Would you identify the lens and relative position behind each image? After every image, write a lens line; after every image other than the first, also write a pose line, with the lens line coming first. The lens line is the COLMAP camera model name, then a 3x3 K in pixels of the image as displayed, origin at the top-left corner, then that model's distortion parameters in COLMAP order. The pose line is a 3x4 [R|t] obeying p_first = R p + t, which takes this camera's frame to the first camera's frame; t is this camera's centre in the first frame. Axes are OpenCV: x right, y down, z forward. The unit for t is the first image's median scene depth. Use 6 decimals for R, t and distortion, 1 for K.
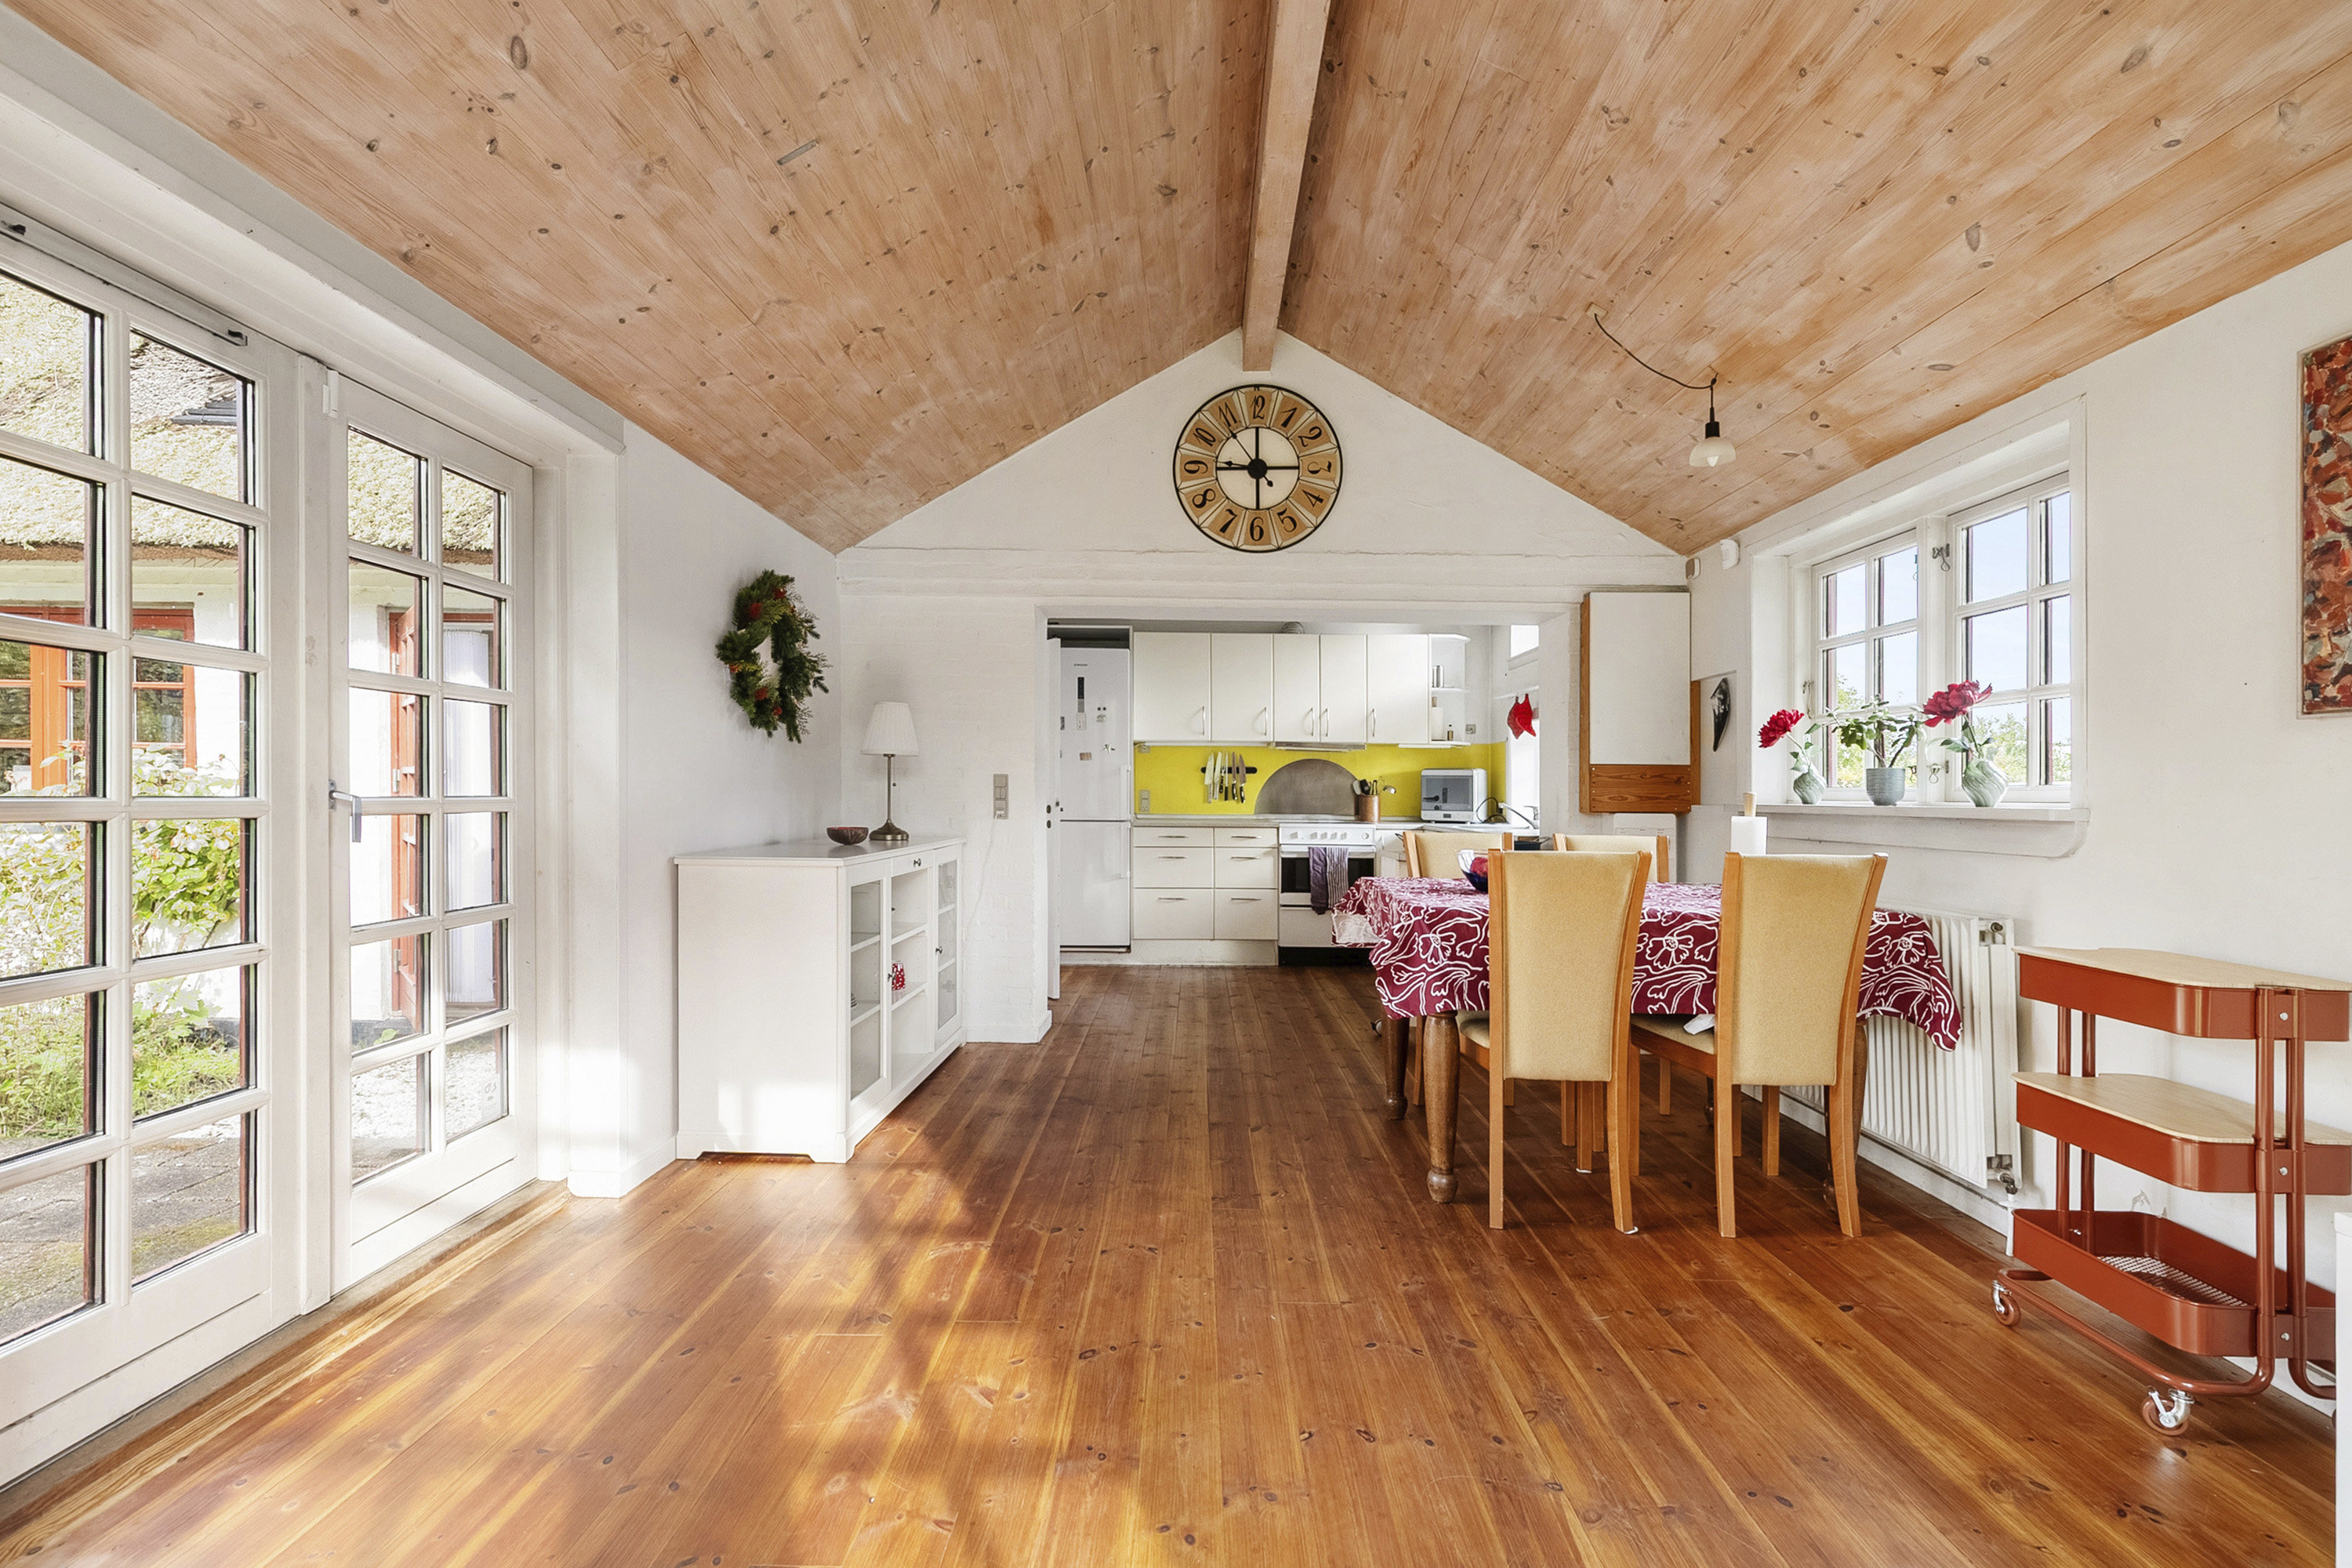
lens RADIAL K [[1064.9, 0, 1153.3], [0, 1064.9, 817.1], [0, 0, 1]] dist [0.007374, 0.000078]
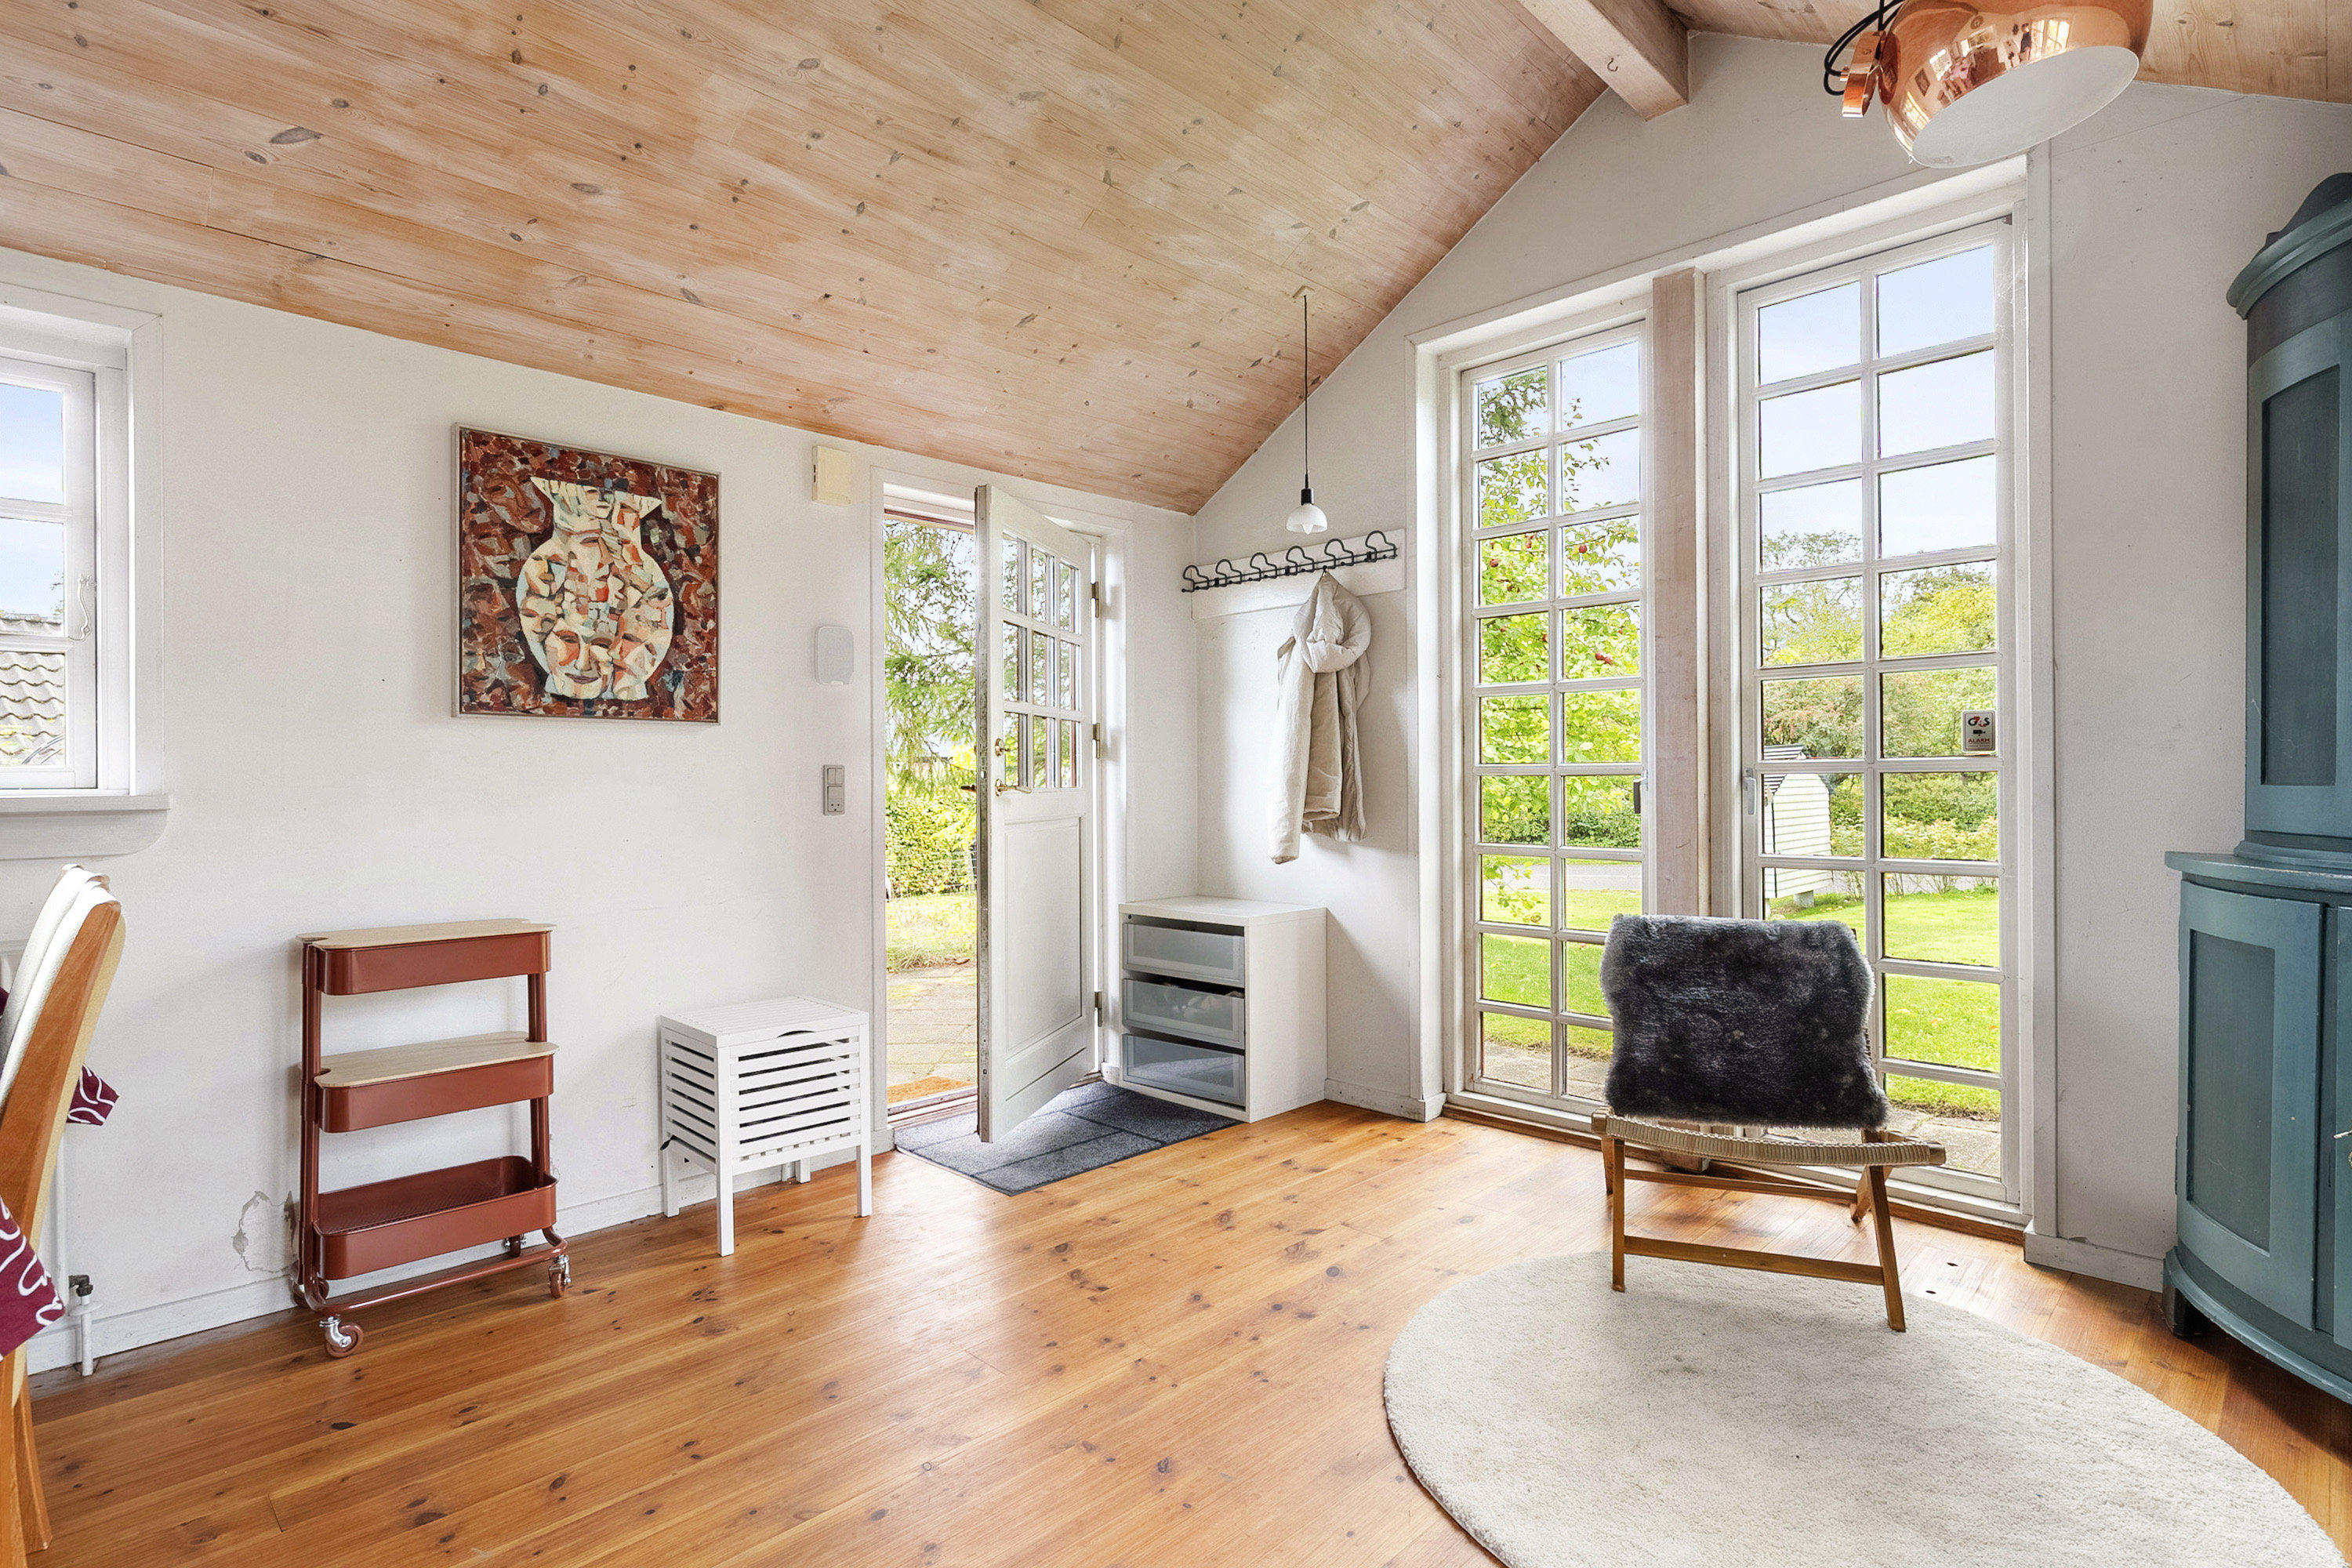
lens RADIAL K [[1165.4, 0, 1188.2], [0, 1165.4, 771.9], [0, 0, 1]] dist [0.002509, -0.000348]
pose [[-0.734923, 0.003502, 0.678142, -0.326673], [0.015807, 0.999803, 0.011967, -0.020479], [-0.677966, 0.019515, -0.734834, 0.972349]]
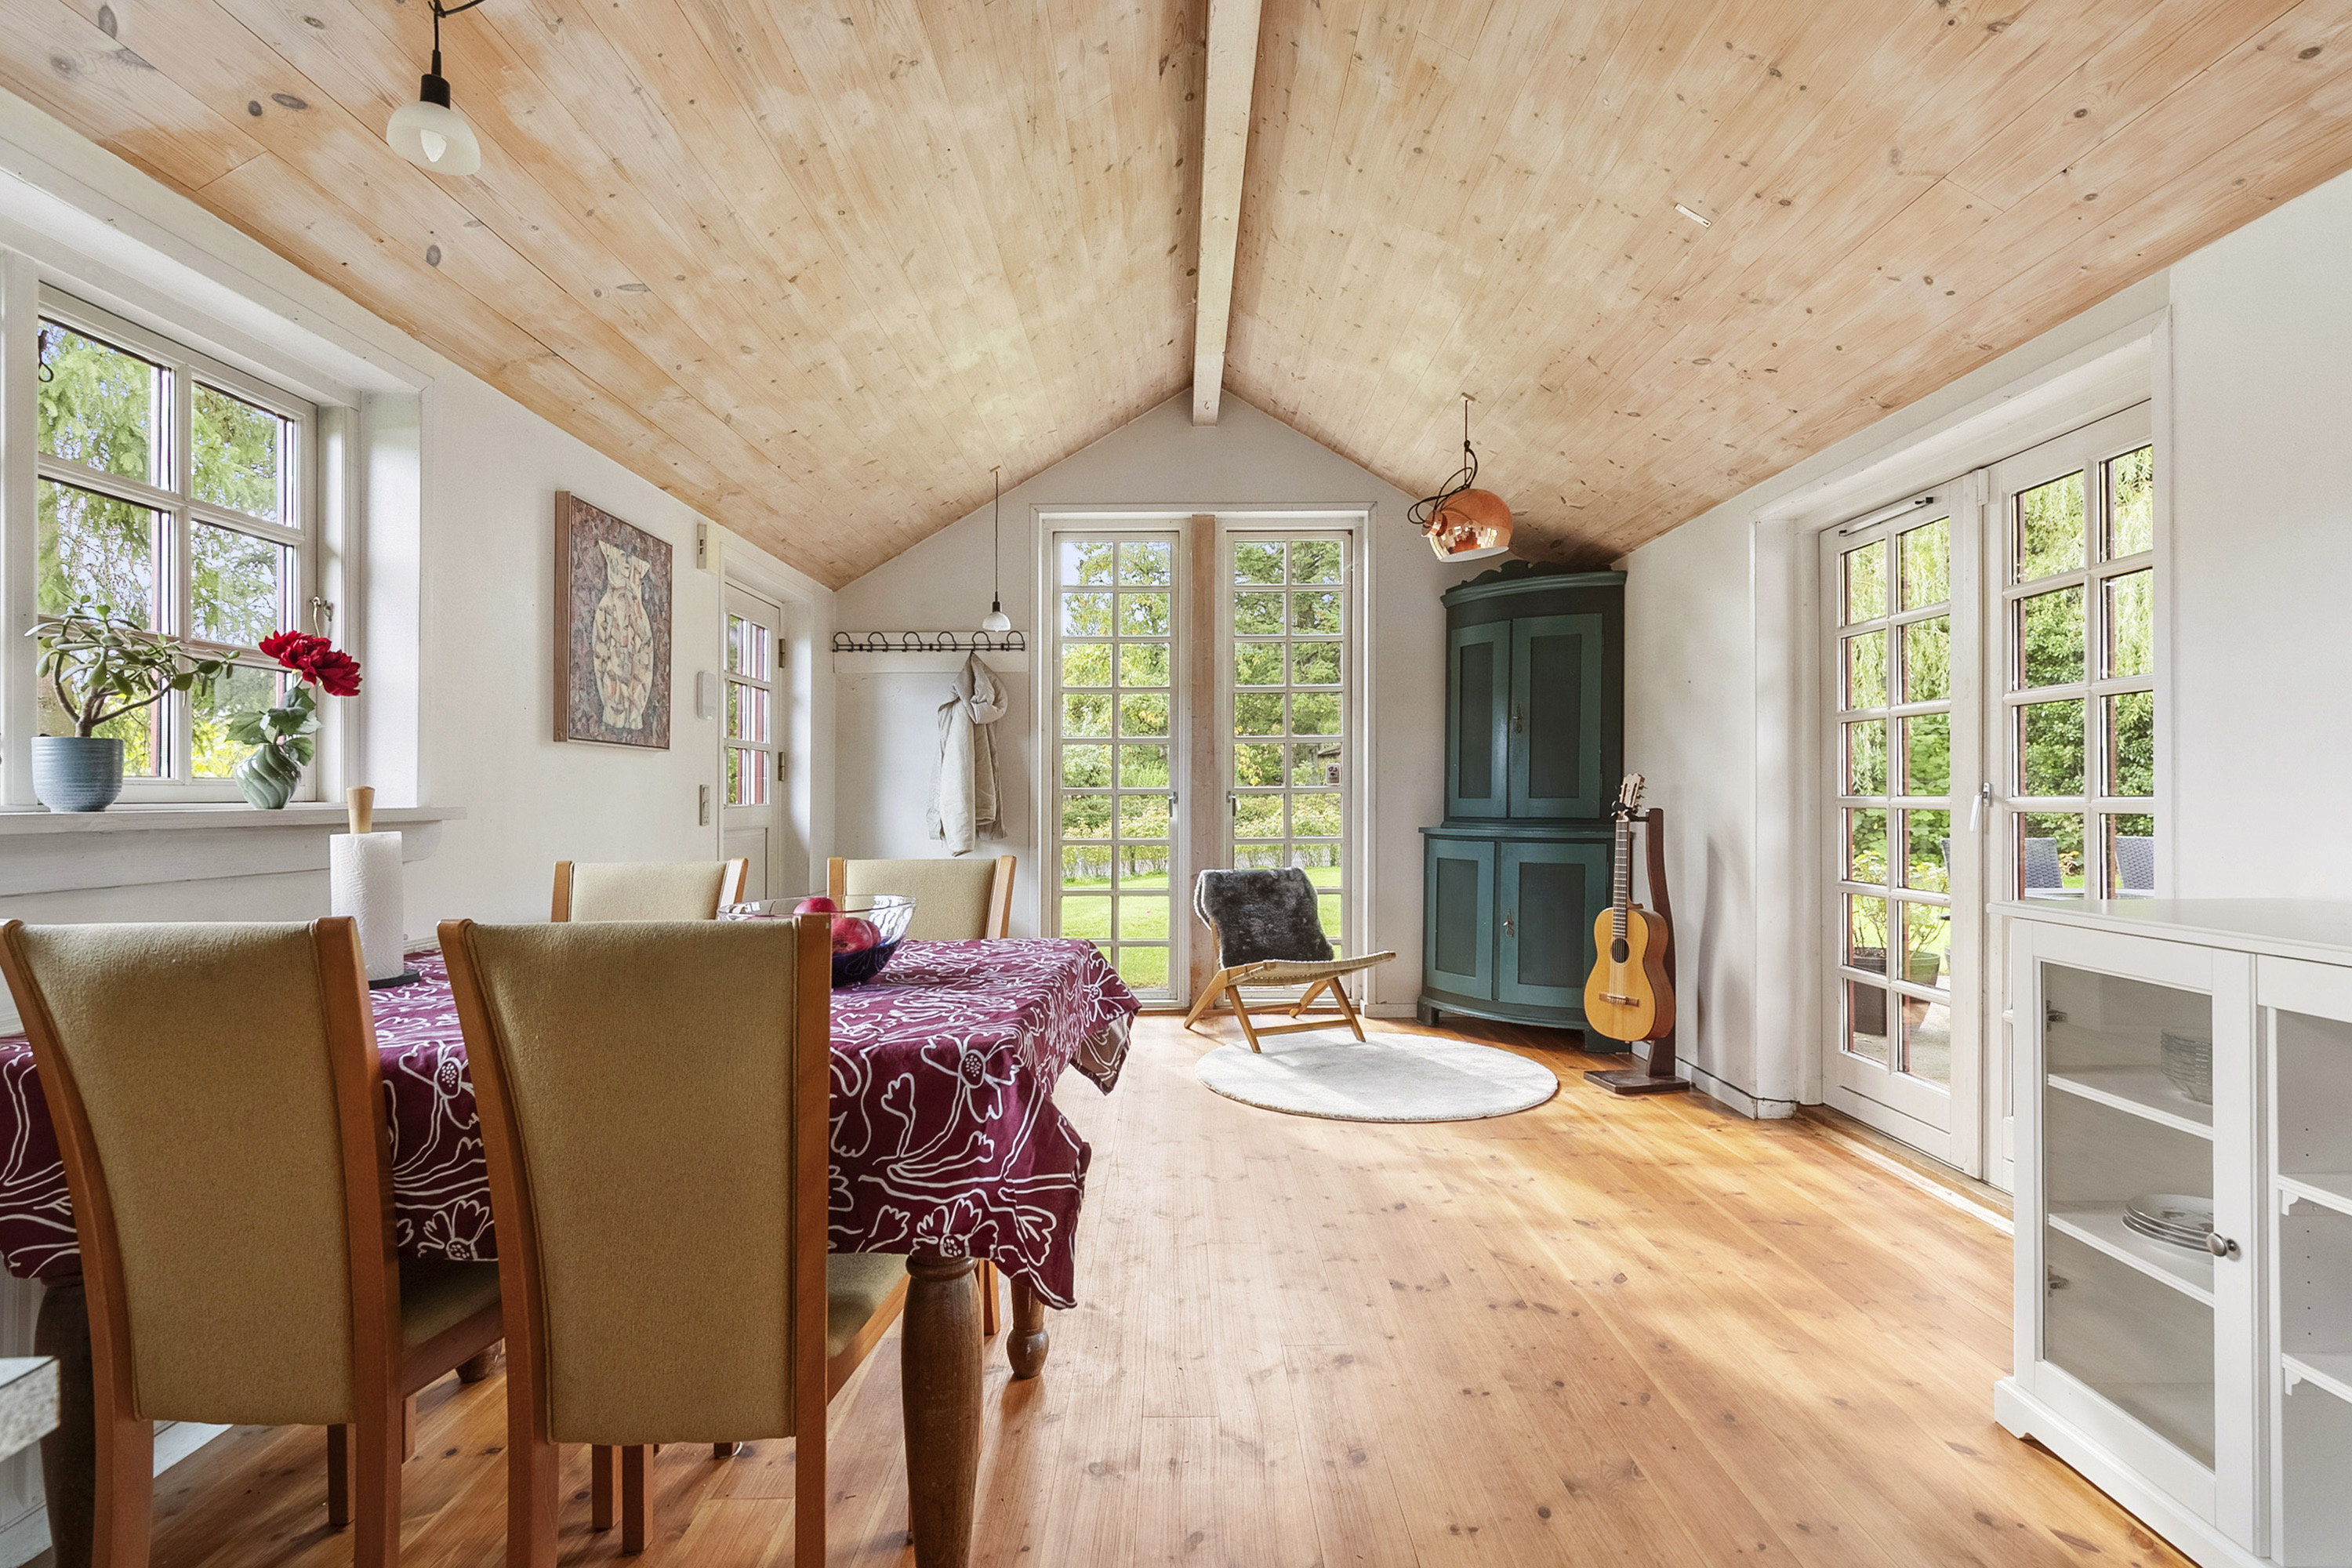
lens RADIAL K [[1118.9, 0, 1162.2], [0, 1118.9, 767.3], [0, 0, 1]] dist [0.004324, -0.001057]
pose [[-0.999424, -0.000886, -0.033931, 0.206783], [-0.000716, 0.999987, -0.005013, -0.033895], [0.033935, -0.004985, -0.999412, 1.731472]]
